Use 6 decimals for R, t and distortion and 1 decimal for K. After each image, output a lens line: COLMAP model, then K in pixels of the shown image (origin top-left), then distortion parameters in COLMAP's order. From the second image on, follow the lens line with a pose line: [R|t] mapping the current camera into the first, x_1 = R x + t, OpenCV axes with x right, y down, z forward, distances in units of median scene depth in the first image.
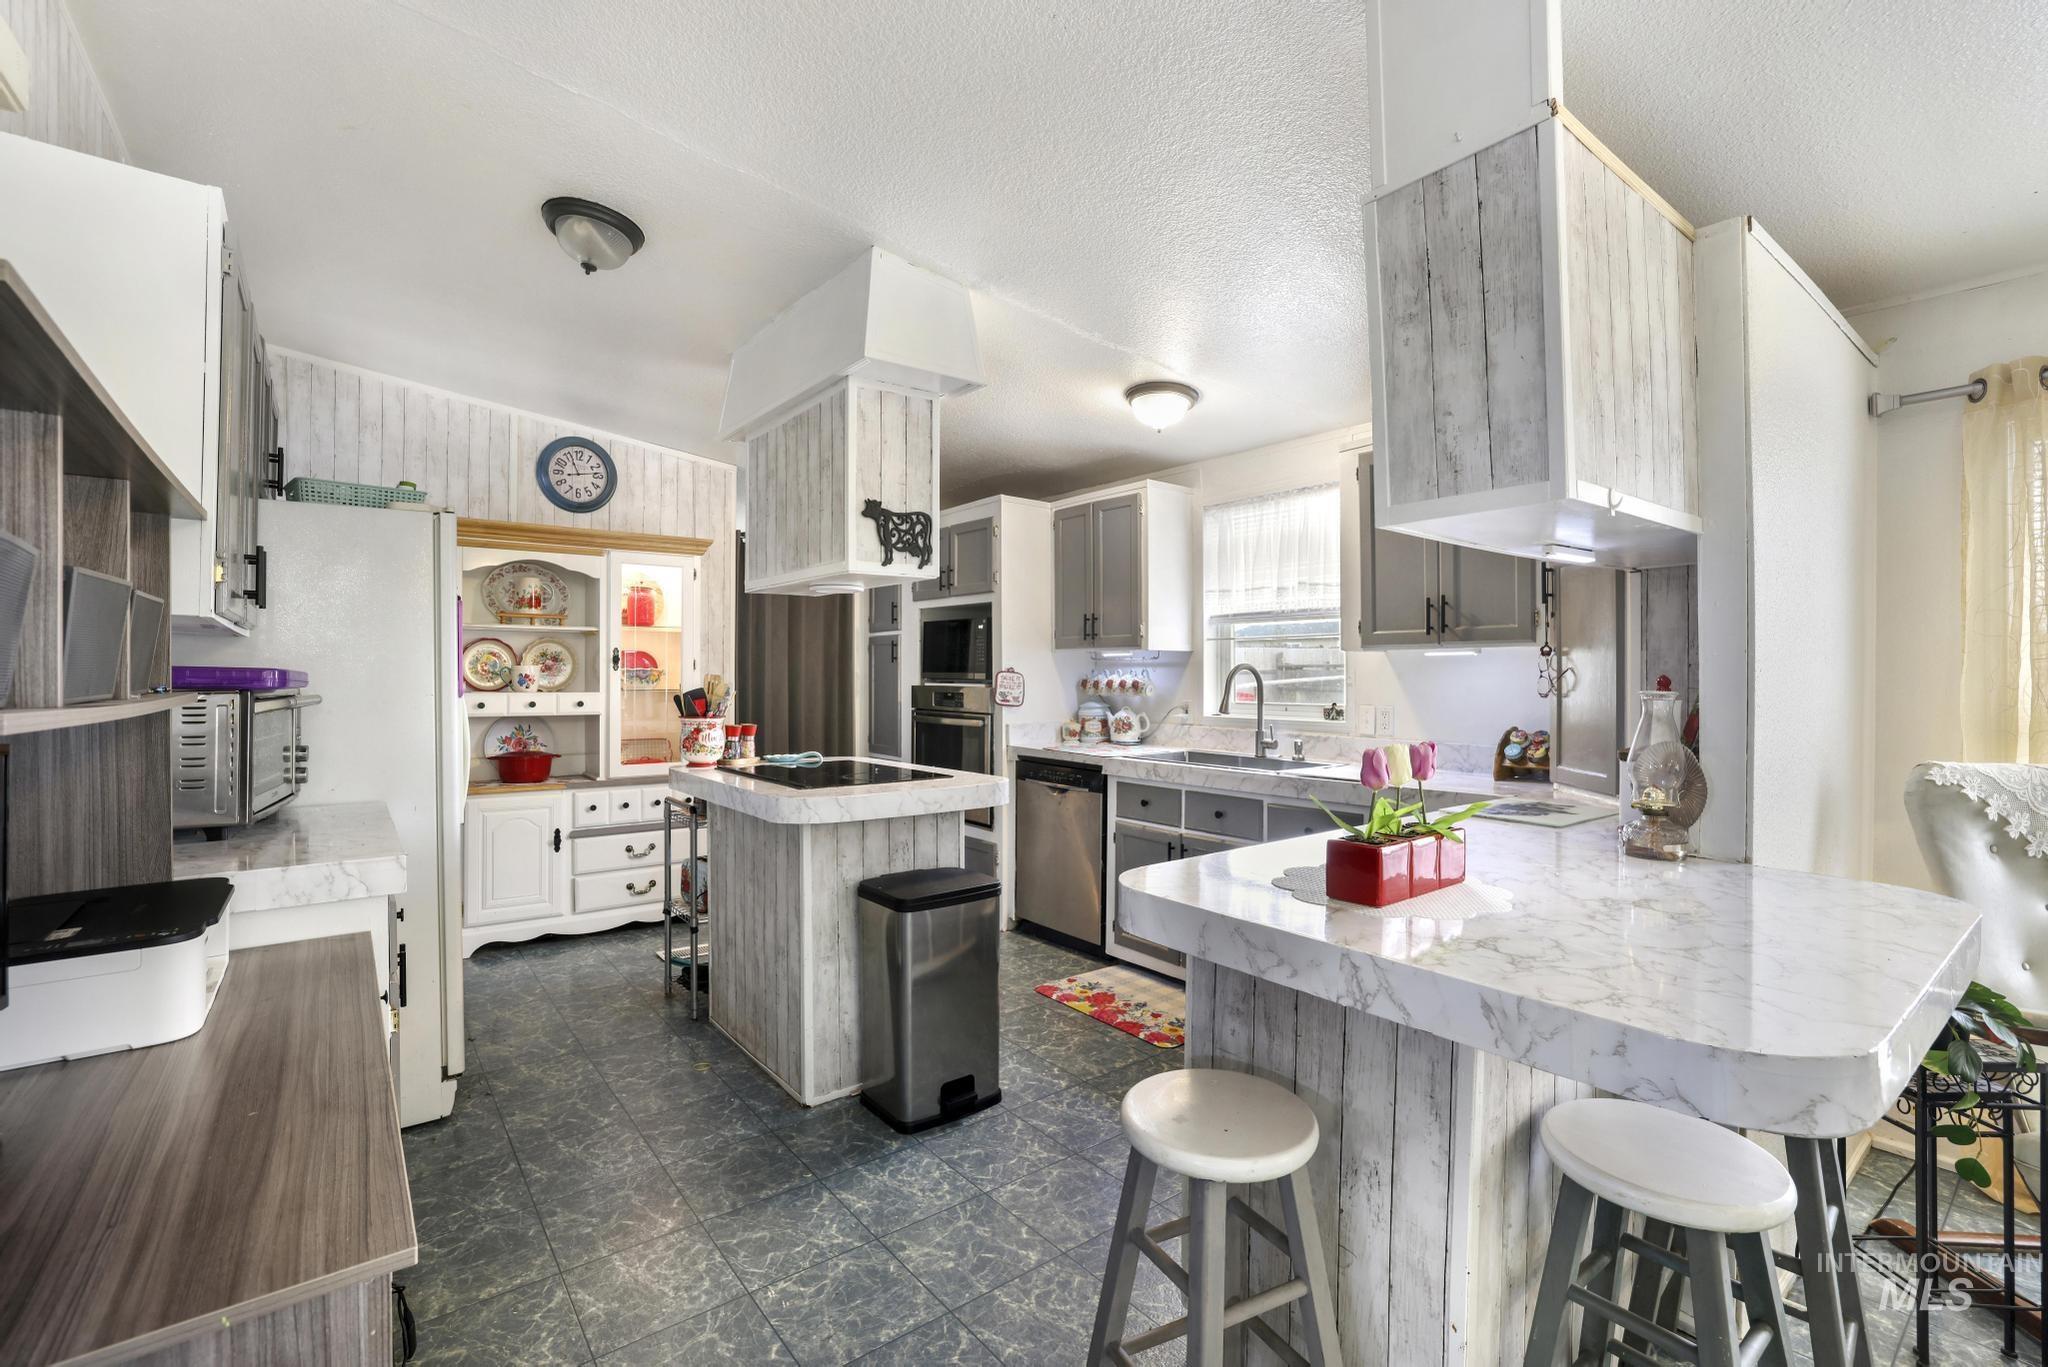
lens RADIAL K [[908.4, 0, 1008.3], [0, 908.4, 665.9], [0, 0, 1]] dist [-0.053517, 0.020775]
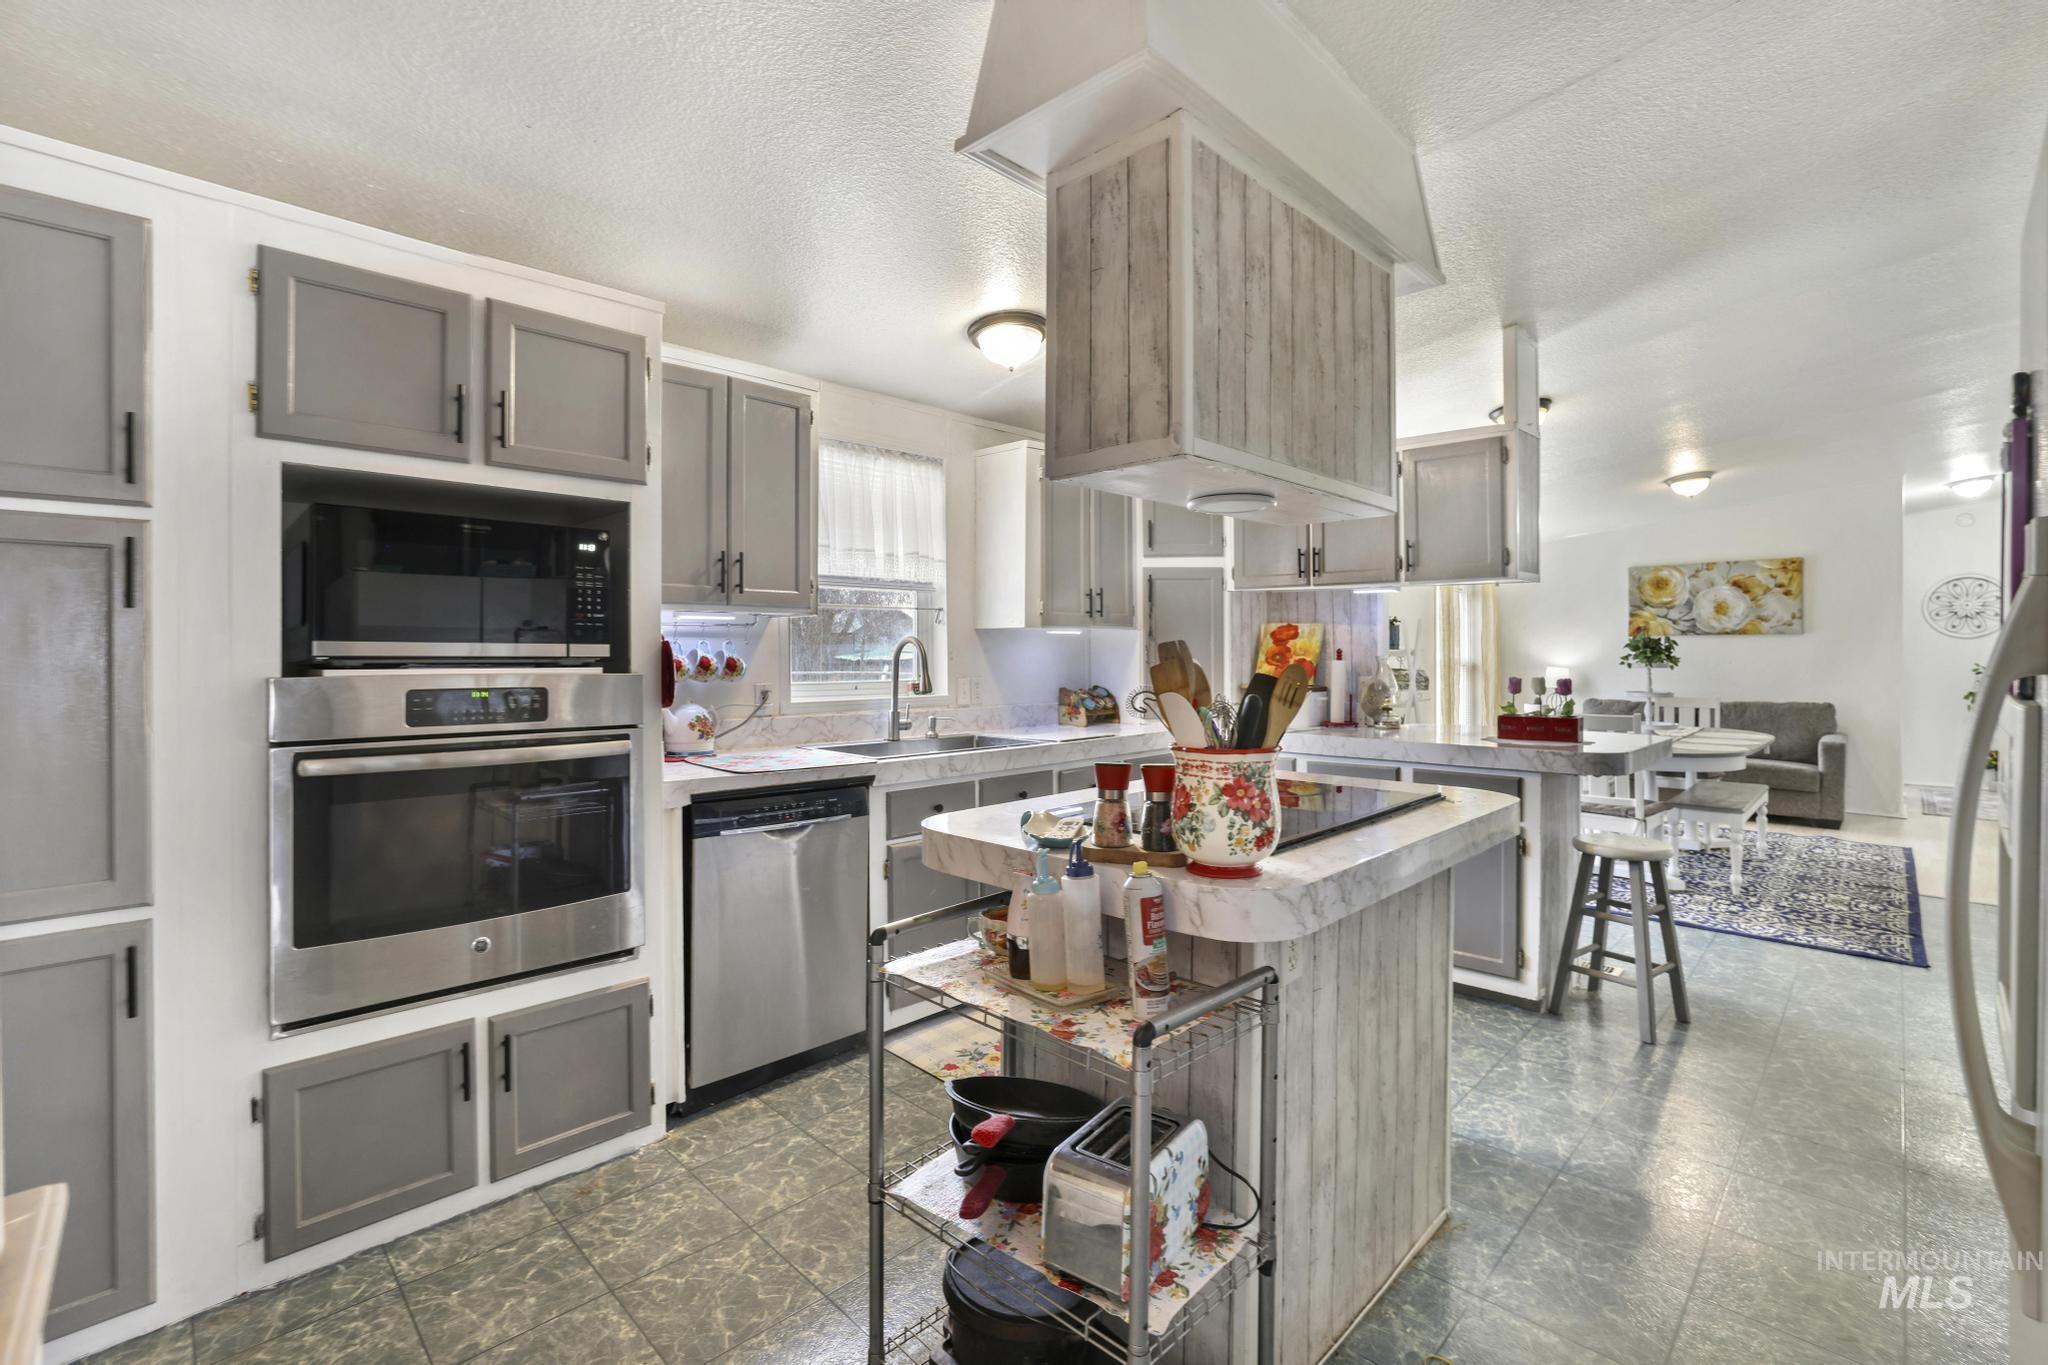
lens RADIAL K [[908.4, 0, 1008.3], [0, 908.4, 664.9], [0, 0, 1]] dist [-0.053517, 0.020775]
pose [[-0.130972, -0.015650, 0.991263, -0.576178], [-0.004378, 0.999875, 0.015208, 0.010728], [-0.991376, -0.002348, -0.131024, 0.928696]]
